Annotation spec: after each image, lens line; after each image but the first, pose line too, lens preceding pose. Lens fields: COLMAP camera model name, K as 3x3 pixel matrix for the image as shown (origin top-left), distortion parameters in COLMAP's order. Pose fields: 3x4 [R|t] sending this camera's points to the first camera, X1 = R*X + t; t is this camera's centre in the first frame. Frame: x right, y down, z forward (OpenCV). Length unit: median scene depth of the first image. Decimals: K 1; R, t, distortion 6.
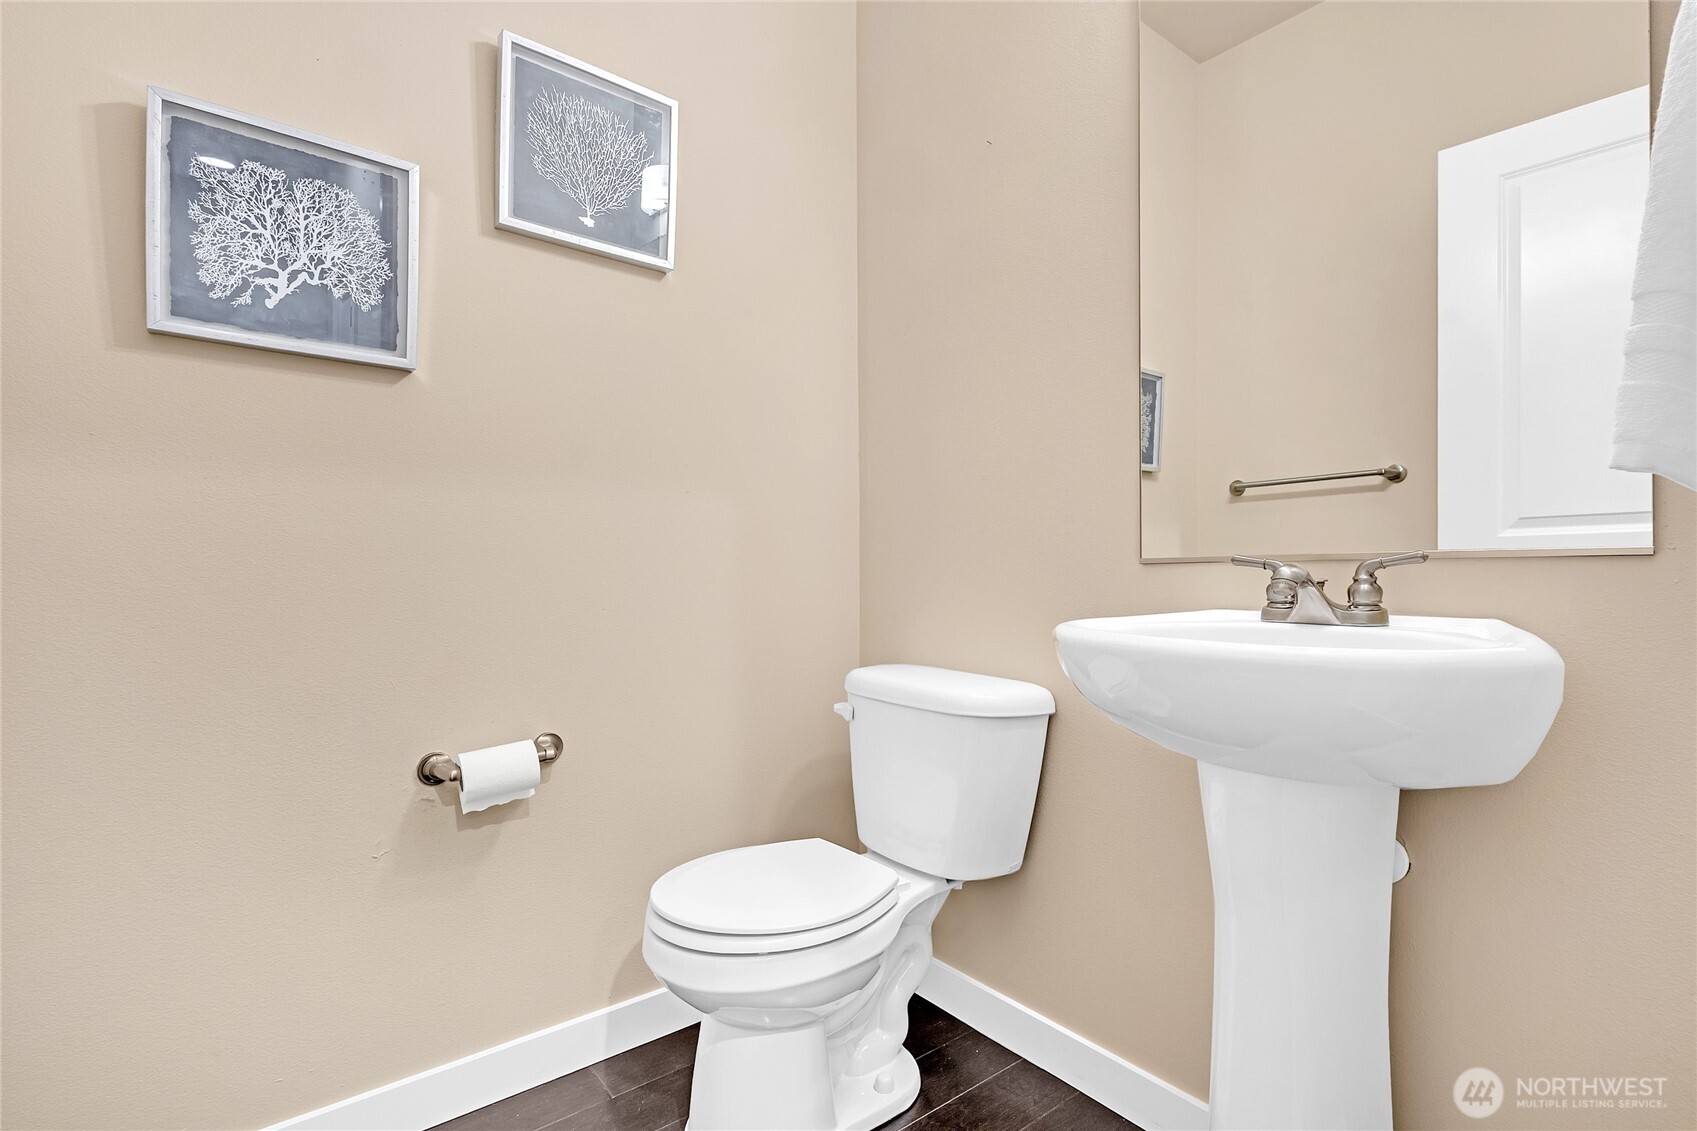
lens RADIAL K [[791.6, 0, 845.6], [0, 791.6, 576.2], [0, 0, 1]] dist [0.002547, 0.000144]
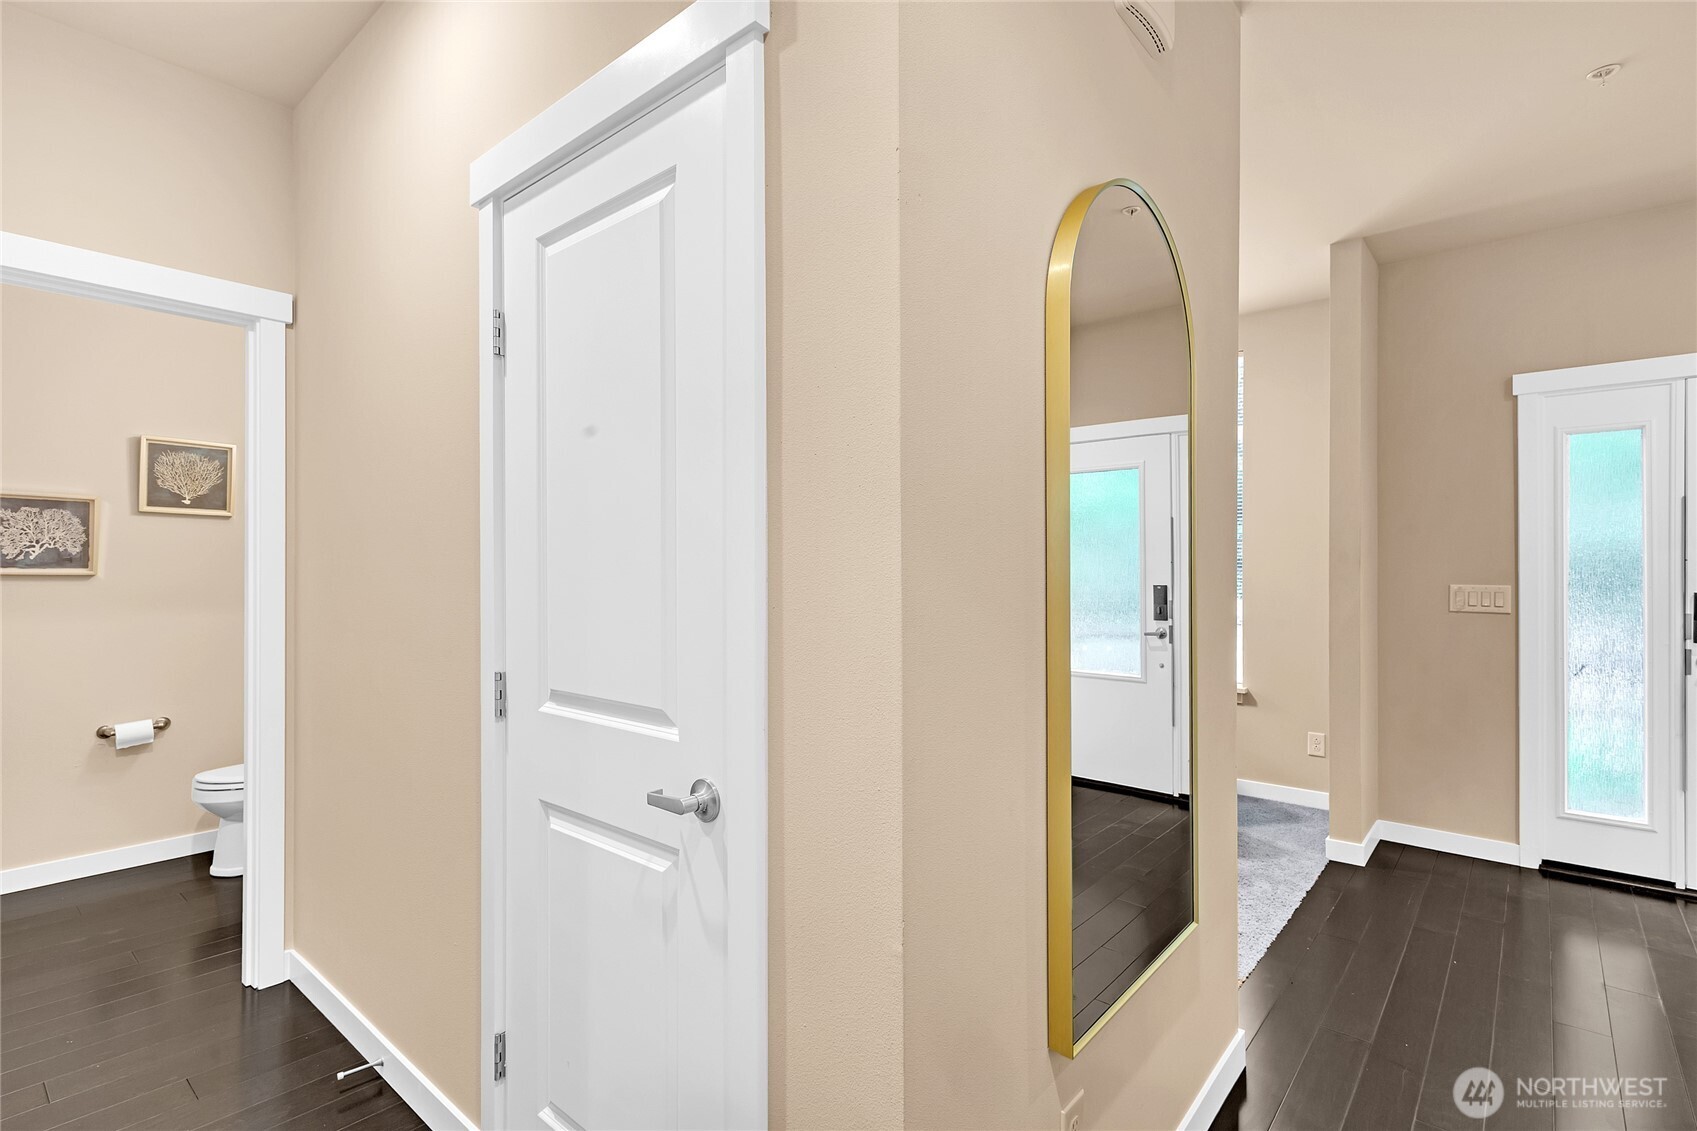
lens RADIAL K [[820.1, 0, 848.5], [0, 820.1, 565.5], [0, 0, 1]] dist [0.013742, -0.000897]
pose [[0.985004, 0.004153, 0.172481, 1.407767], [-0.002677, 0.999958, -0.008789, -0.280099], [-0.172510, 0.008195, 0.984974, -2.089530]]
